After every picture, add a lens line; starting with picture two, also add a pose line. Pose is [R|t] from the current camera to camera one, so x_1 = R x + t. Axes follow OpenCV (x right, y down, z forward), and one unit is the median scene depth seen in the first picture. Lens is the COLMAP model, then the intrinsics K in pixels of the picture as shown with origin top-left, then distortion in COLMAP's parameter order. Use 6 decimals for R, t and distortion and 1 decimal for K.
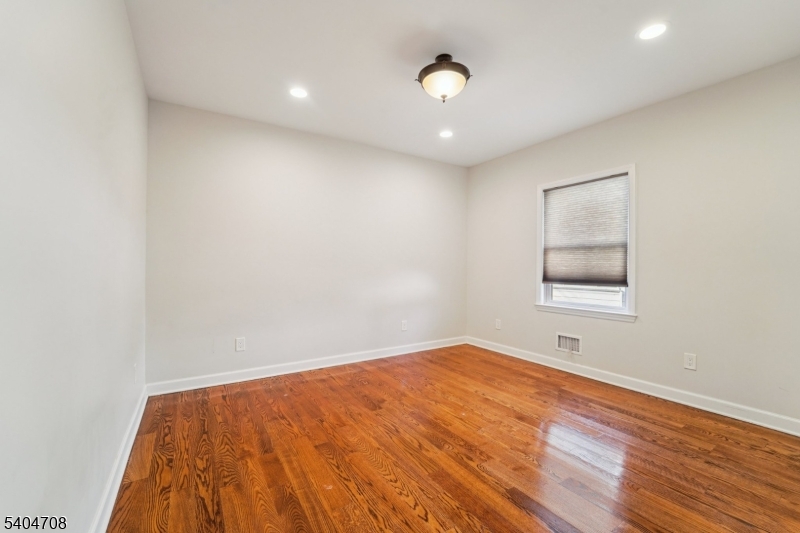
lens RADIAL K [[328.0, 0, 401.8], [0, 328.0, 267.1], [0, 0, 1]] dist [-0.012976, -0.000009]
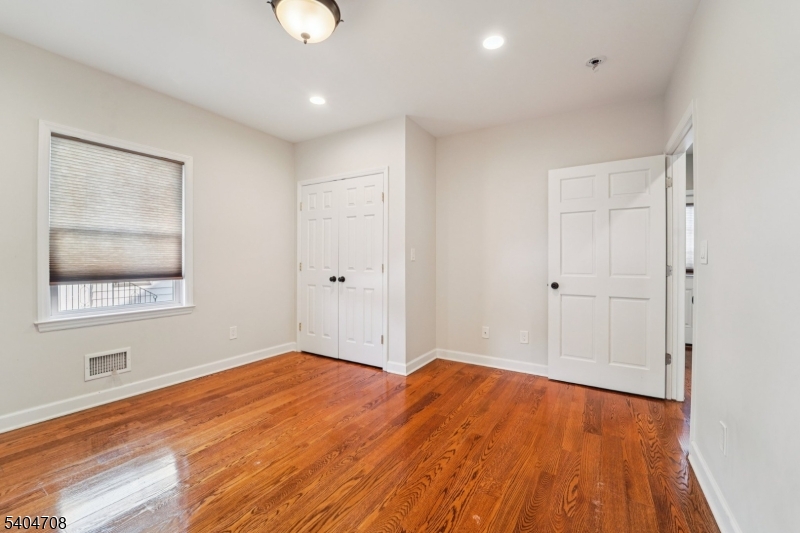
lens RADIAL K [[328.0, 0, 401.9], [0, 328.0, 262.9], [0, 0, 1]] dist [-0.012976, -0.000009]
pose [[-0.430685, -0.013671, 0.902399, -0.493109], [-0.009027, 0.999901, 0.010839, -0.005410], [-0.902457, -0.003478, -0.430765, 0.843692]]
